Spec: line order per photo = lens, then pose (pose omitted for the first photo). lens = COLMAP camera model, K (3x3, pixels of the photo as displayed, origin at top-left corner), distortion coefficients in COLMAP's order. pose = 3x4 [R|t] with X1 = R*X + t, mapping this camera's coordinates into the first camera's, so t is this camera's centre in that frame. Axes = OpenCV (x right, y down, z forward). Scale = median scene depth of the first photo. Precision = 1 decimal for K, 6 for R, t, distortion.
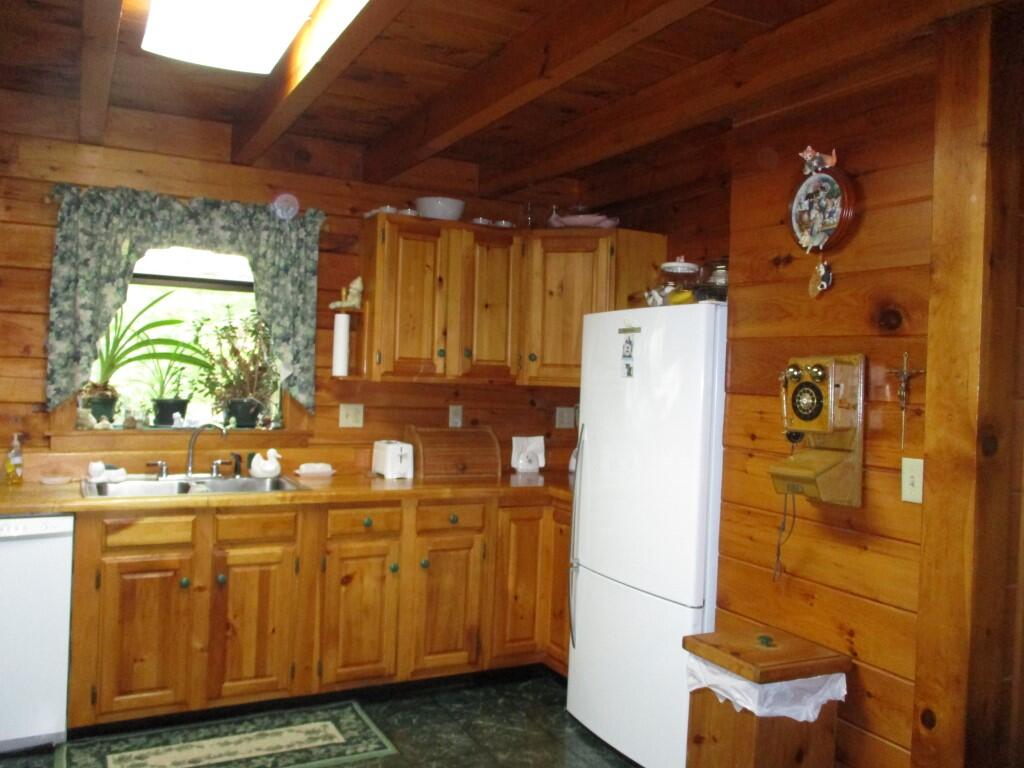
lens RADIAL K [[869.2, 0, 535.0], [0, 869.2, 375.6], [0, 0, 1]] dist [-0.015386, 0.011437]
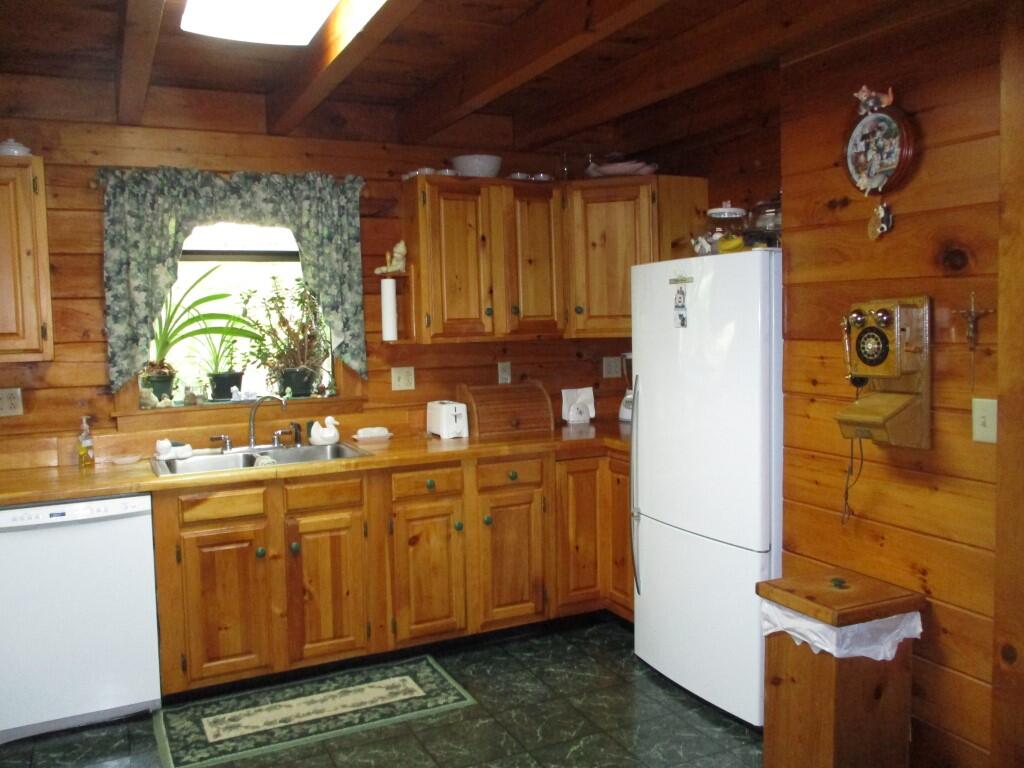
lens RADIAL K [[869.2, 0, 534.0], [0, 869.2, 374.2], [0, 0, 1]] dist [-0.015386, 0.011437]
pose [[0.997863, -0.057249, -0.031487, -0.033101], [0.059206, 0.996115, 0.065195, -0.019457], [0.027632, -0.066920, 0.997376, -0.006345]]
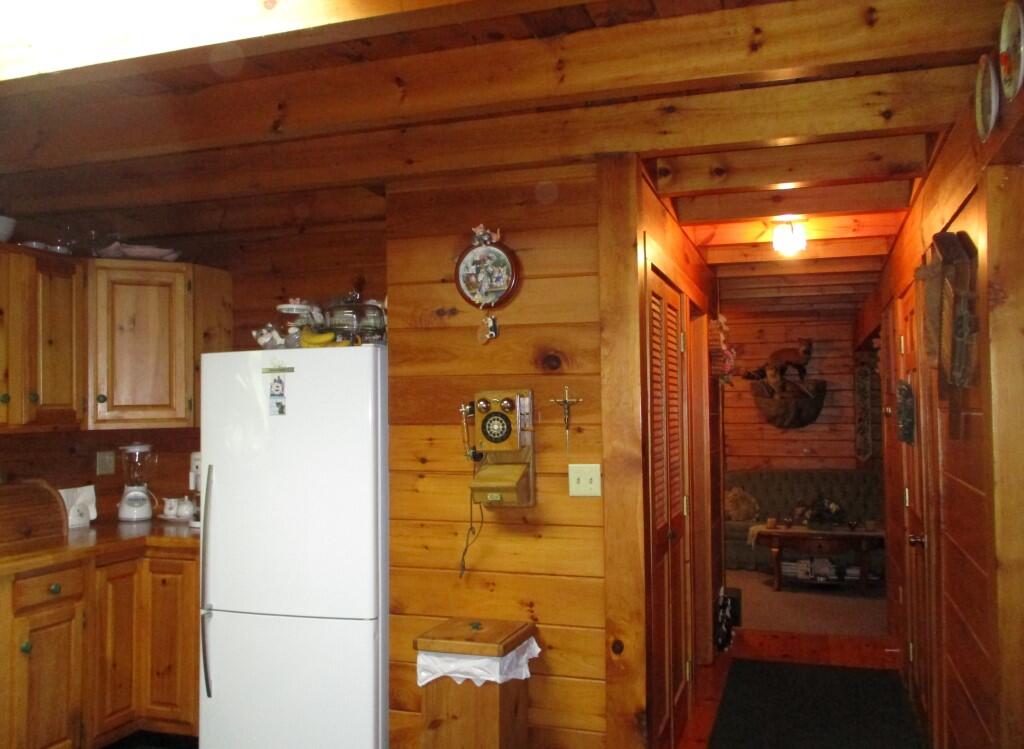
lens RADIAL K [[891.3, 0, 515.9], [0, 891.3, 372.1], [0, 0, 1]] dist [-0.005009, 0.016399]
pose [[0.722447, -0.020949, 0.691109, -0.409250], [0.040390, 0.999113, -0.011936, -0.024802], [-0.690246, 0.036537, 0.722652, 0.031640]]
